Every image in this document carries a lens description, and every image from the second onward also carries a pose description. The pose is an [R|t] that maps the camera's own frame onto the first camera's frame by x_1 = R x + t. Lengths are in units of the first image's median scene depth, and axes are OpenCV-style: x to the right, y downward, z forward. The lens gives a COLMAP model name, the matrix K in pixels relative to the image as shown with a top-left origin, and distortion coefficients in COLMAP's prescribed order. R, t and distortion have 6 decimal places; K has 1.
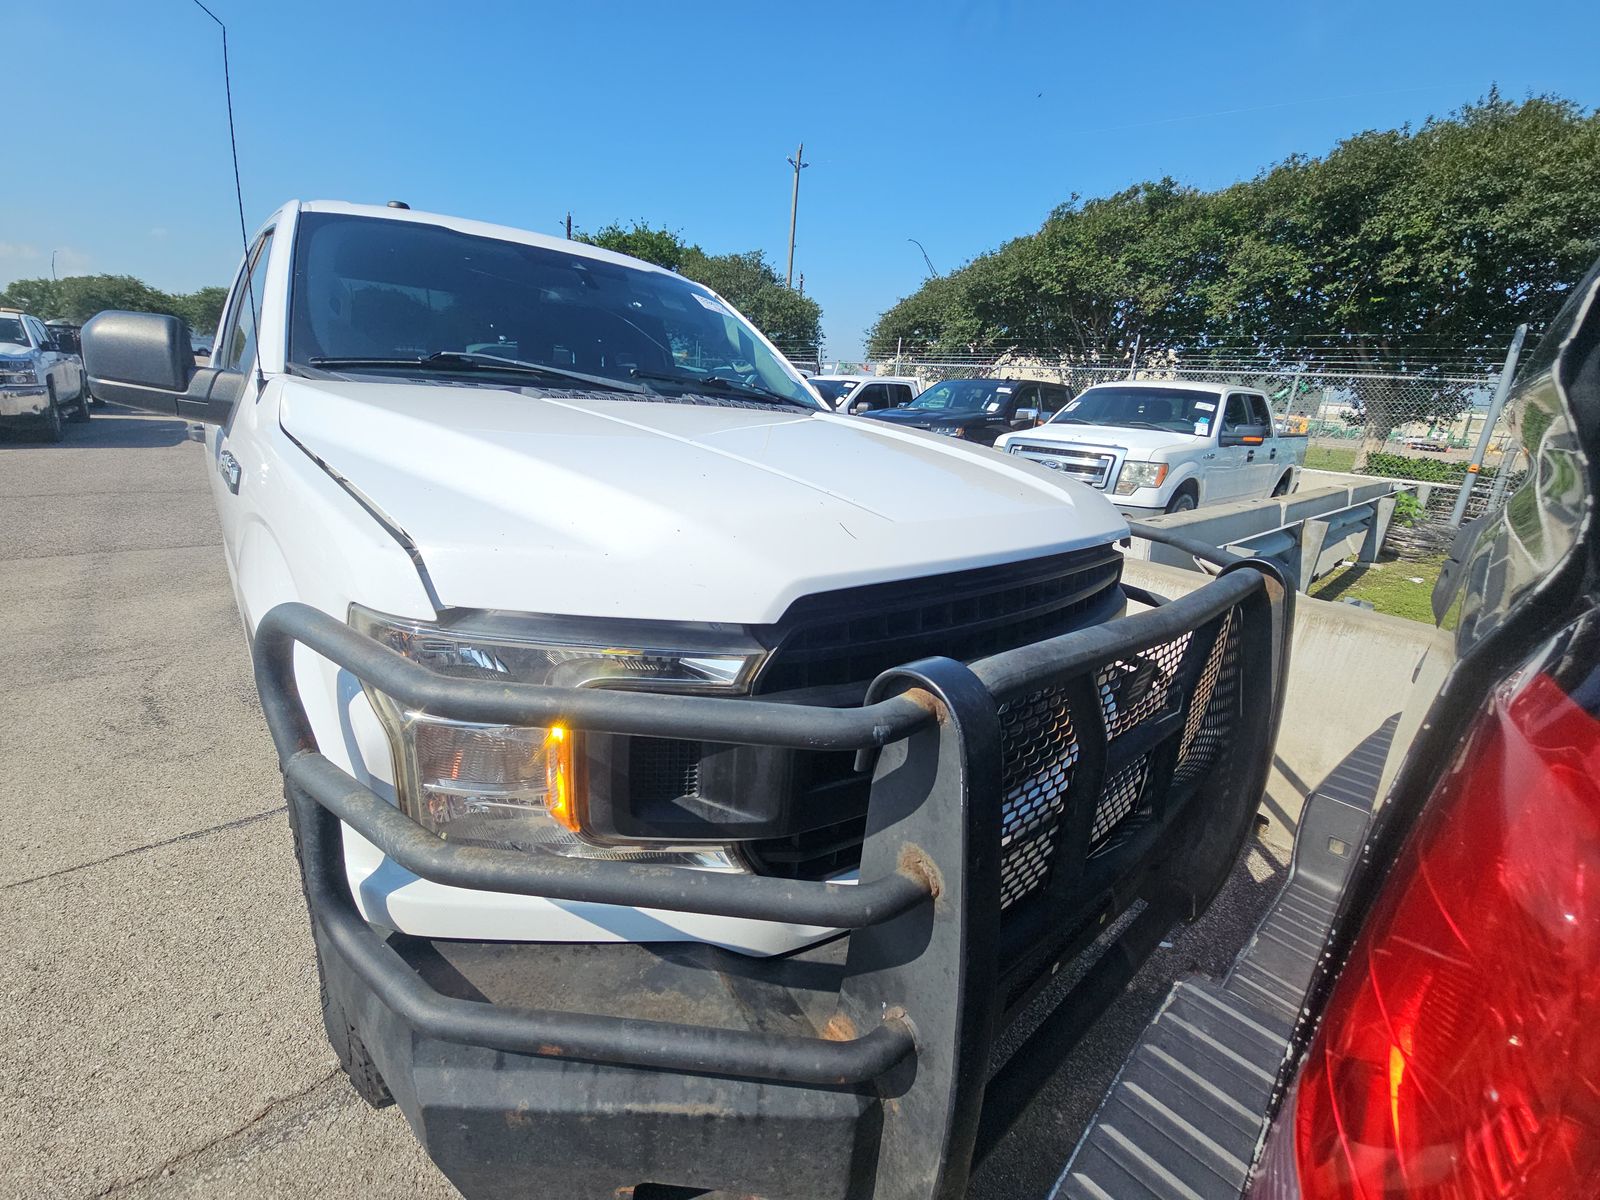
lens RADIAL K [[649.3, 0, 800.0], [0, 649.3, 600.0], [0, 0, 1]] dist [0.004171, 0.000243]
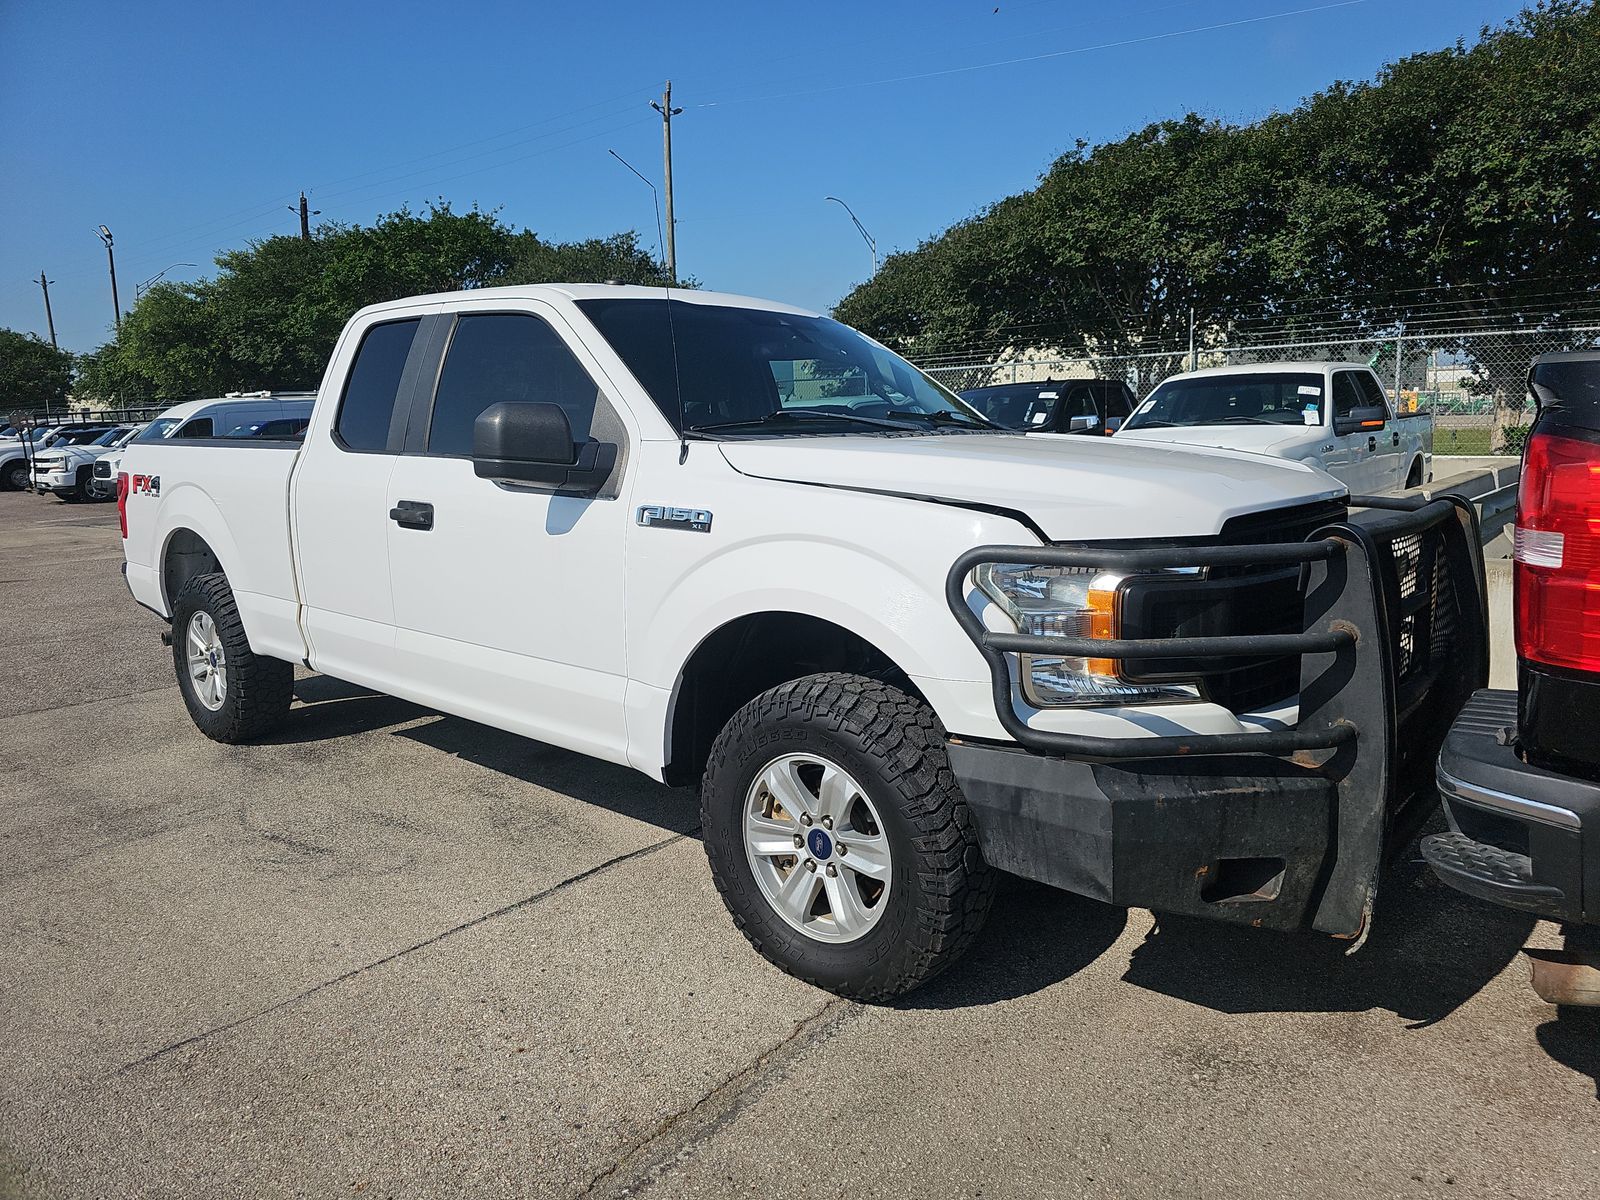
lens RADIAL K [[1130.9, 0, 800.0], [0, 1130.9, 600.0], [0, 0, 1]] dist [0.031536, -0.001092]
pose [[0.982213, -0.120211, 0.144247, -0.167671], [0.140800, 0.979767, -0.142238, 0.050395], [-0.124230, 0.160018, 0.979266, -0.191829]]
